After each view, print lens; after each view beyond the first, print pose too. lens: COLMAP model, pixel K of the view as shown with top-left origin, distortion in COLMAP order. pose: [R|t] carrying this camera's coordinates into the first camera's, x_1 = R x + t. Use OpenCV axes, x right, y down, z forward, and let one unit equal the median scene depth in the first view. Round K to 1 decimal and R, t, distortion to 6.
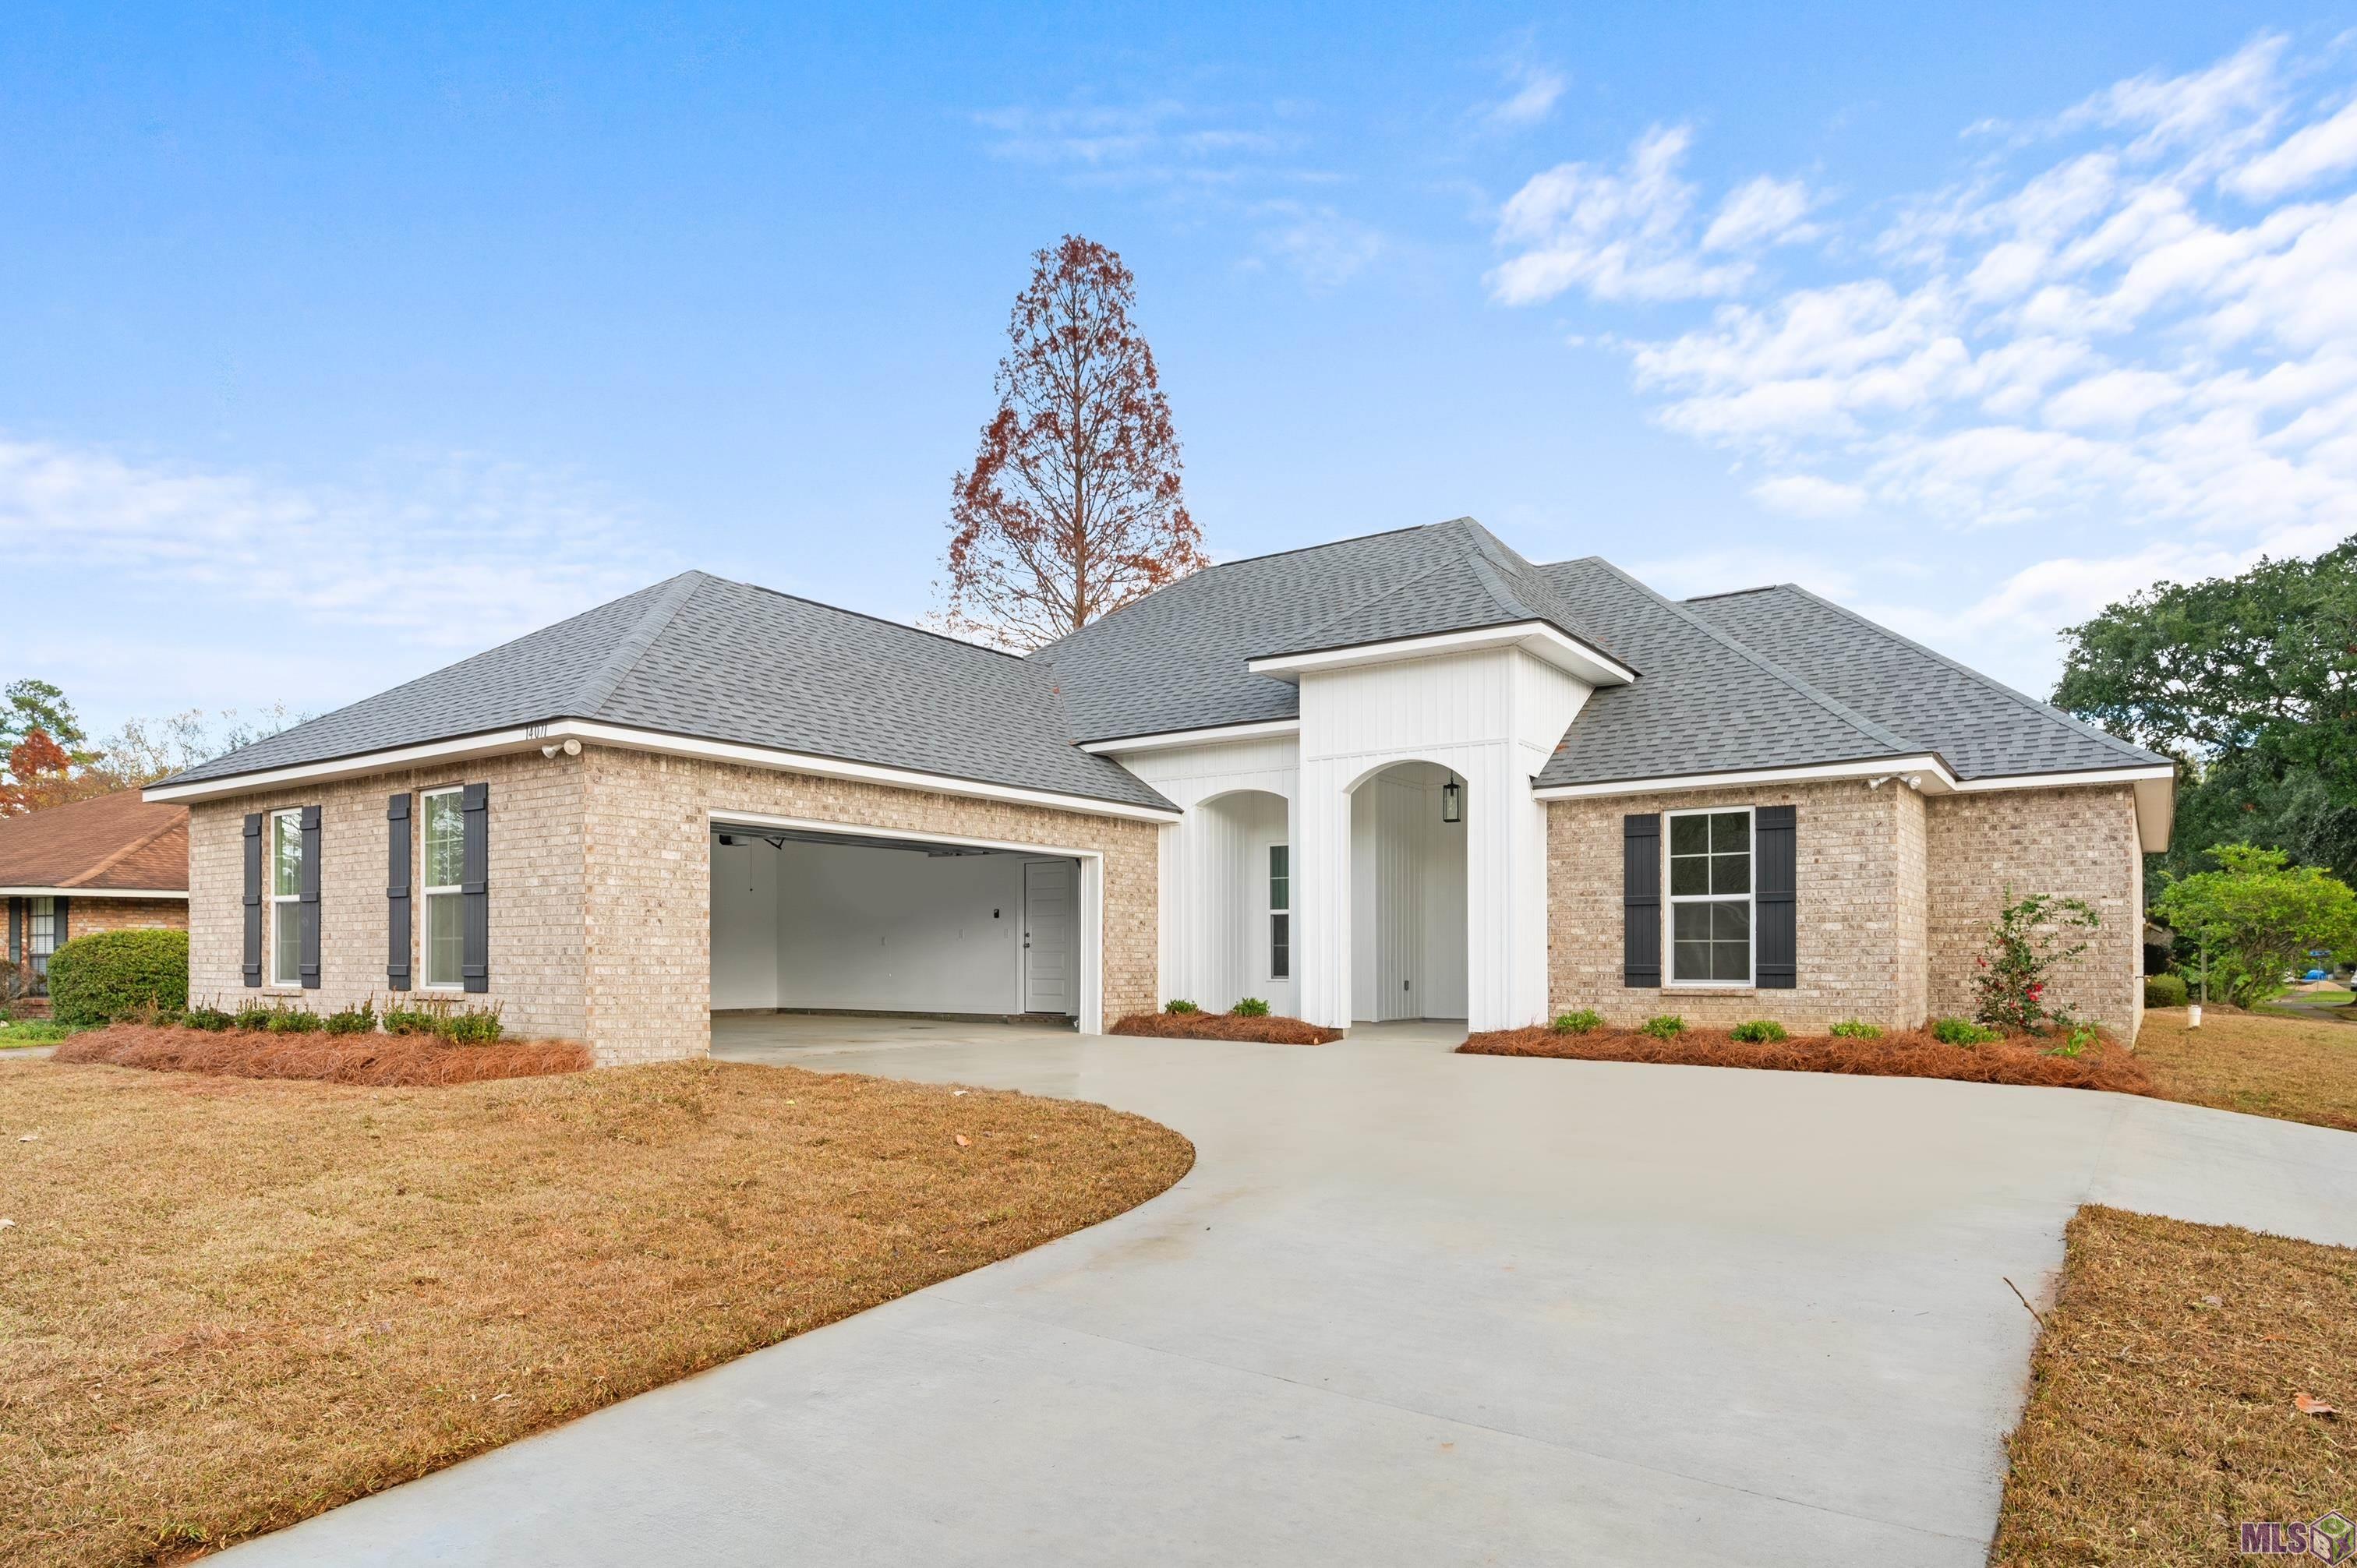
lens RADIAL K [[1374.0, 0, 1178.5], [0, 1374.0, 784.0], [0, 0, 1]] dist [-0.000503, -0.000260]
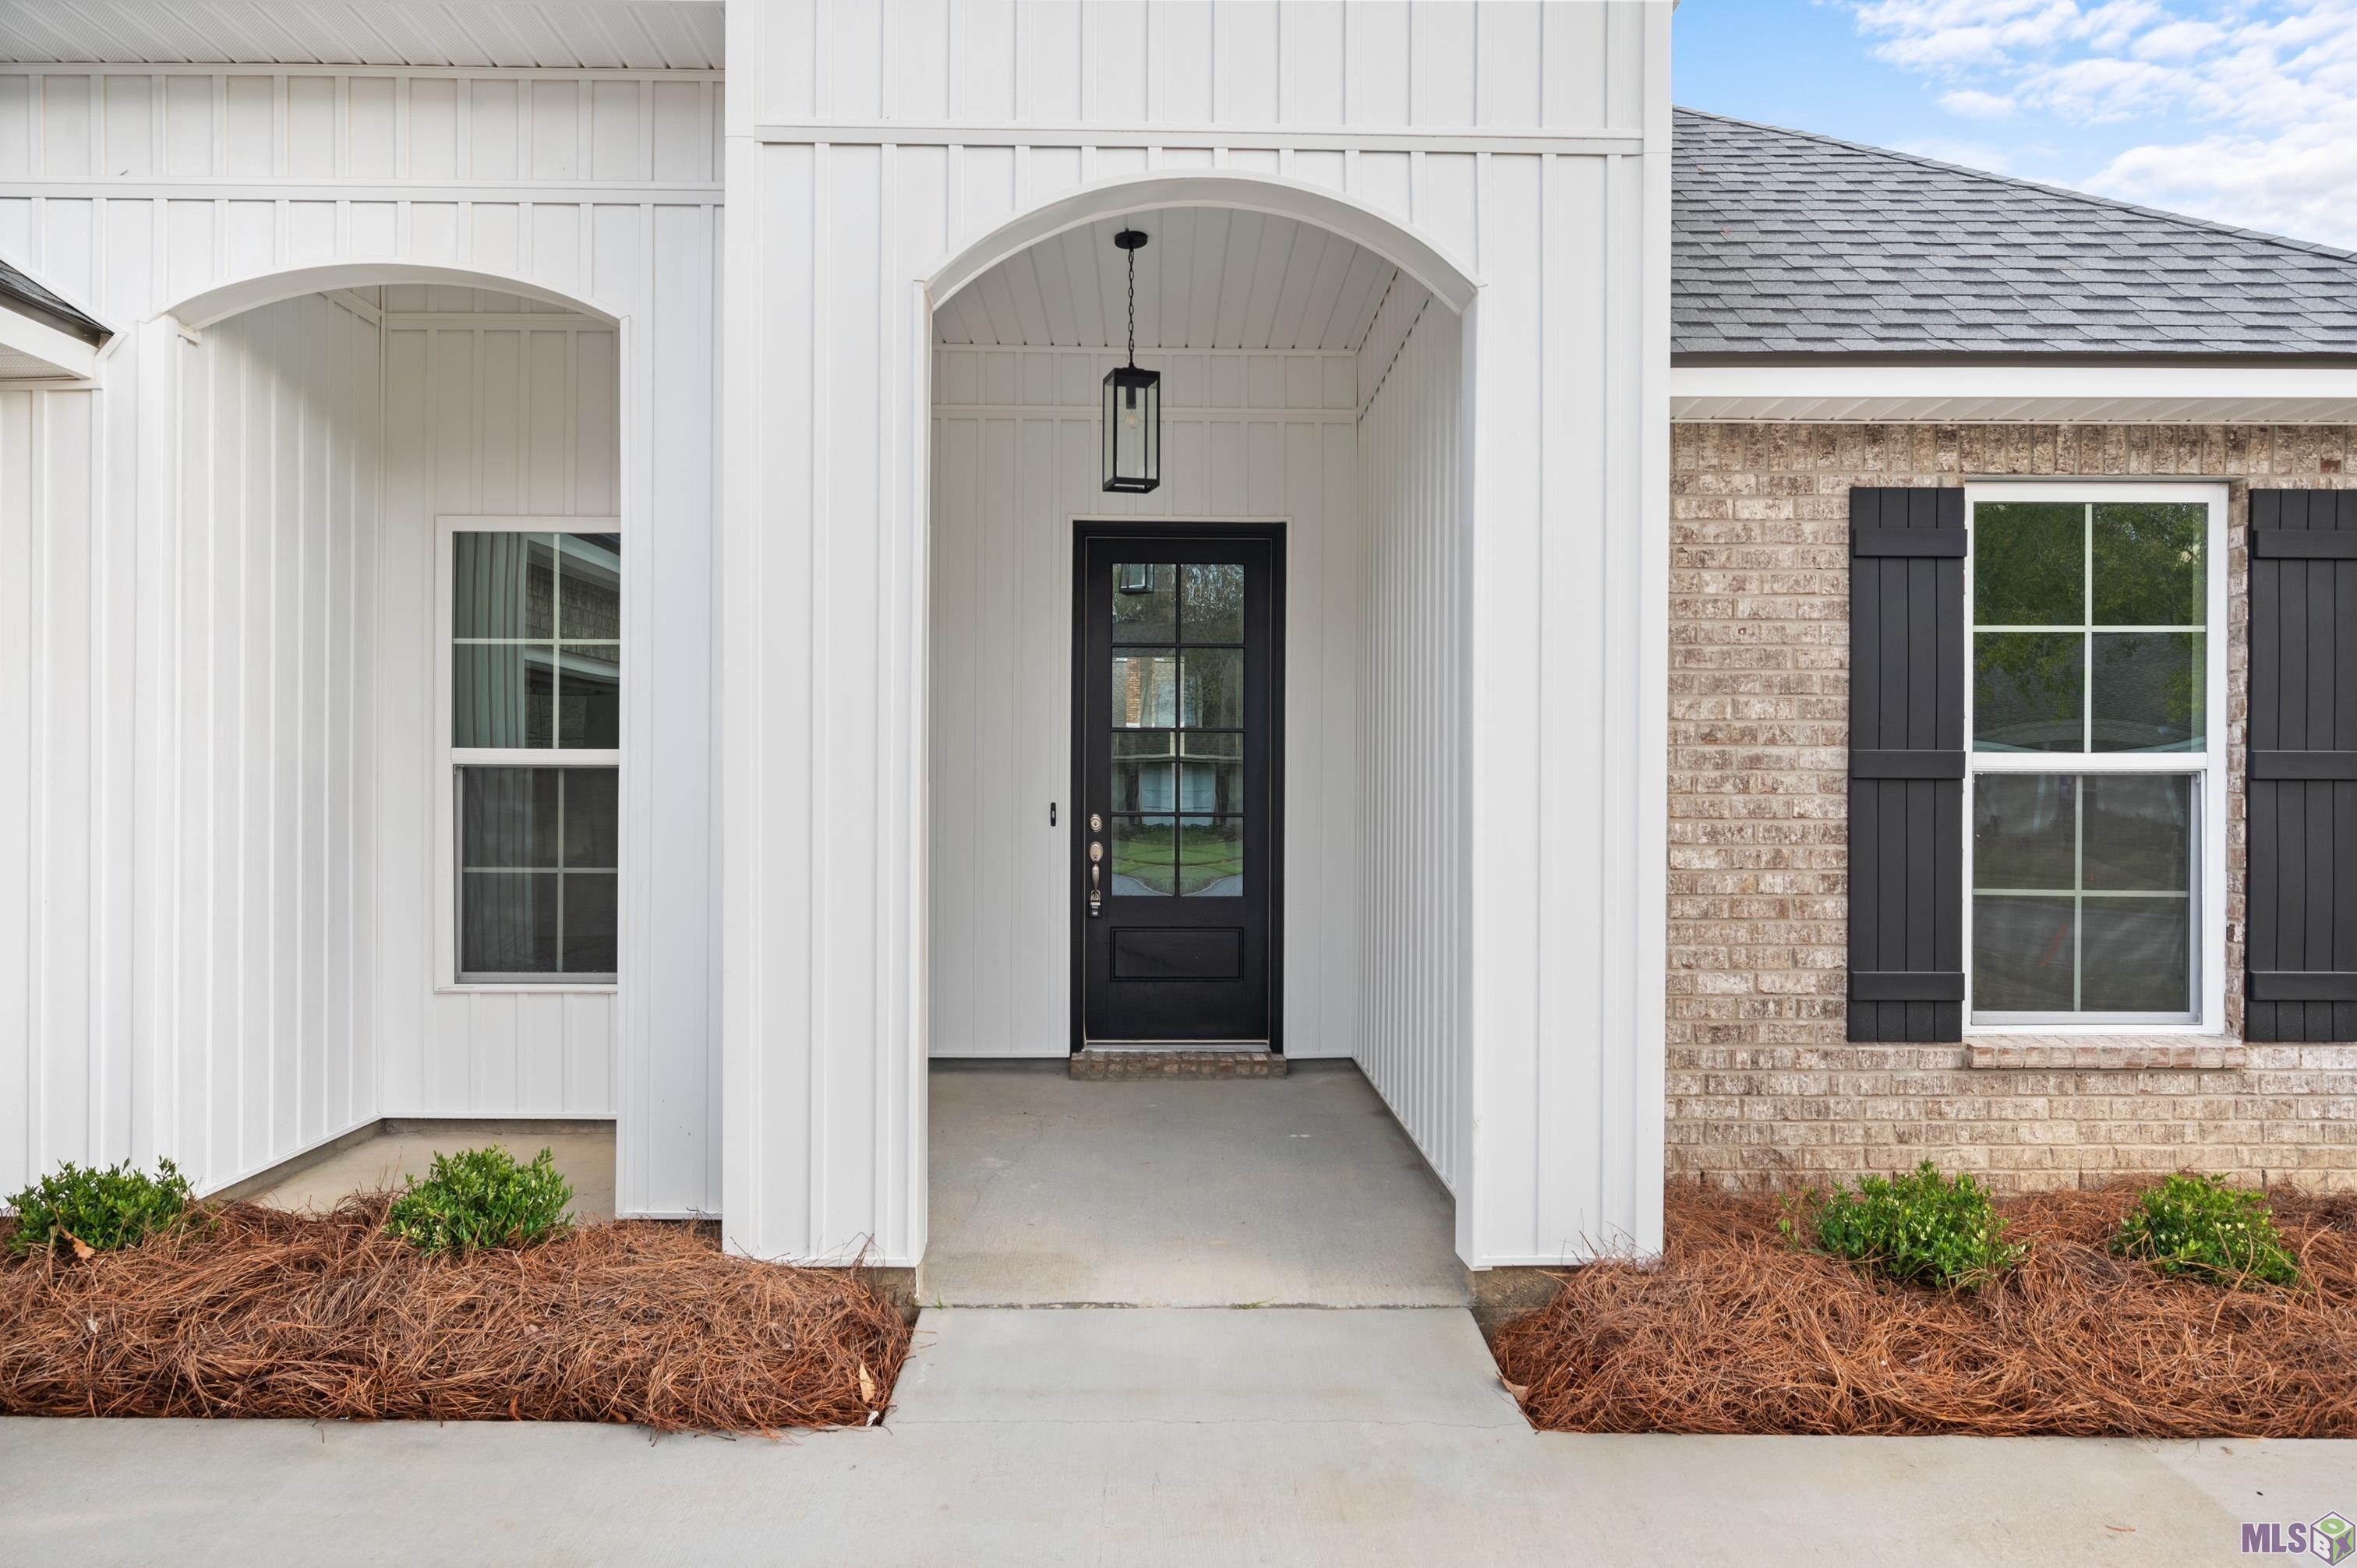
lens RADIAL K [[1603.1, 0, 1178.5], [0, 1603.1, 784.0], [0, 0, 1]] dist [0.000252, -0.000205]
pose [[0.817195, 0.003044, 0.576354, -0.005784], [-0.079136, 0.991108, 0.106971, 0.063115], [-0.570903, -0.133026, 0.810169, 0.795221]]
